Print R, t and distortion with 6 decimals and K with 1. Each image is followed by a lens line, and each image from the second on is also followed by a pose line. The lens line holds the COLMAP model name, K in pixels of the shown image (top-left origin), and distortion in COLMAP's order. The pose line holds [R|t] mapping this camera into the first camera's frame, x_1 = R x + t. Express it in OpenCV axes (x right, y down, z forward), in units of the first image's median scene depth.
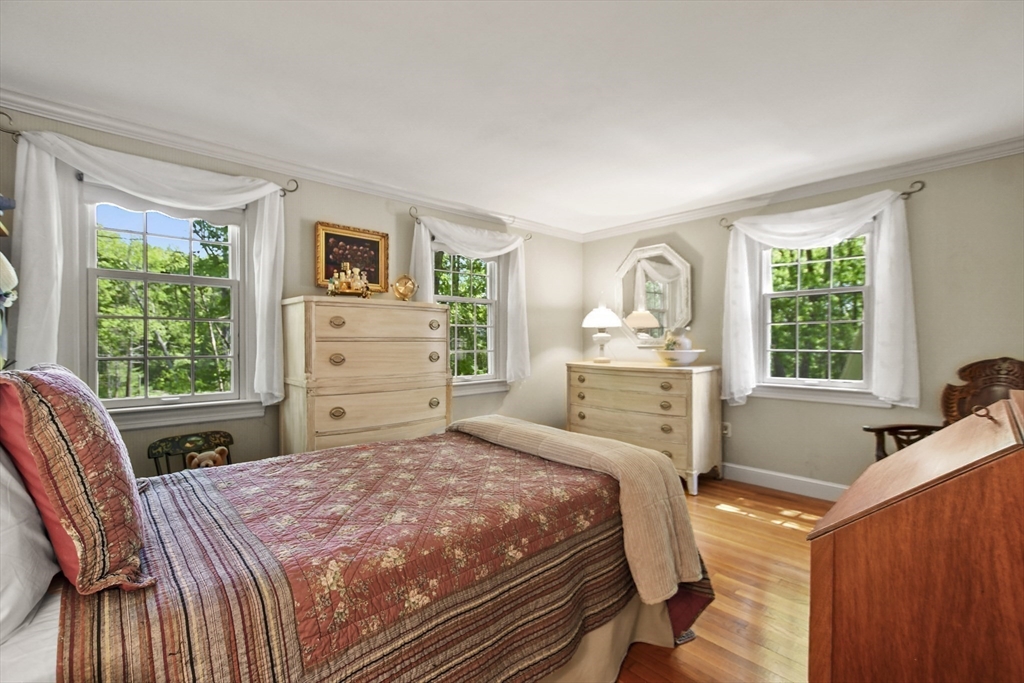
lens RADIAL K [[451.5, 0, 509.6], [0, 451.5, 339.9], [0, 0, 1]] dist [-0.014212, 0.003708]
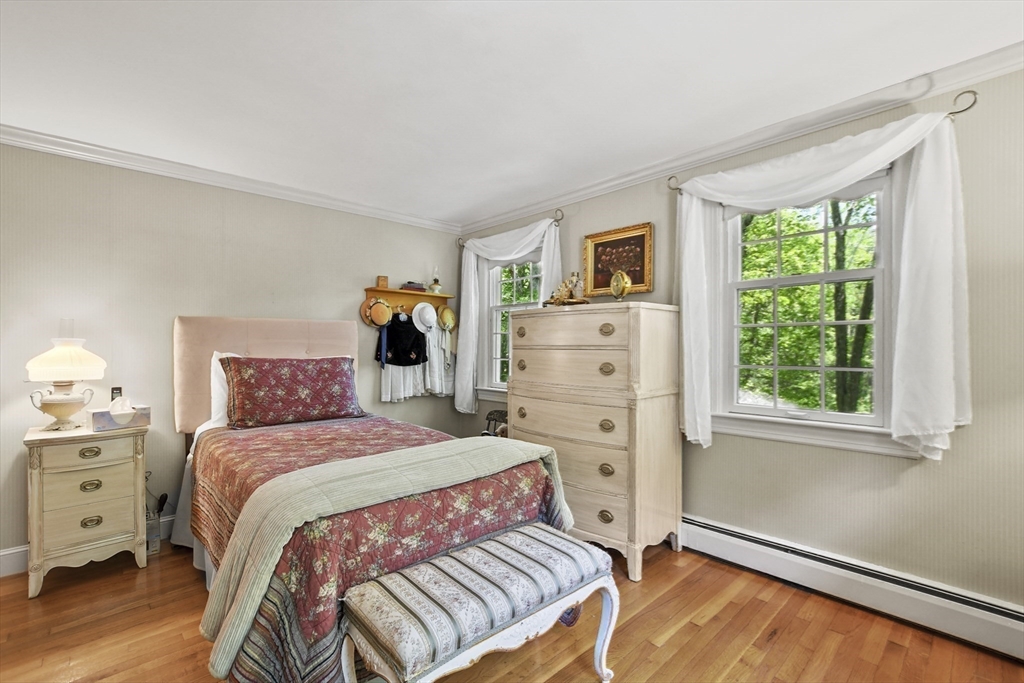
lens RADIAL K [[451.5, 0, 510.3], [0, 451.5, 344.8], [0, 0, 1]] dist [-0.014212, 0.003708]
pose [[0.002709, 0.000485, -0.999996, 0.611958], [-0.000405, 1.000000, 0.000484, -0.006136], [0.999996, 0.000404, 0.002709, 0.783340]]
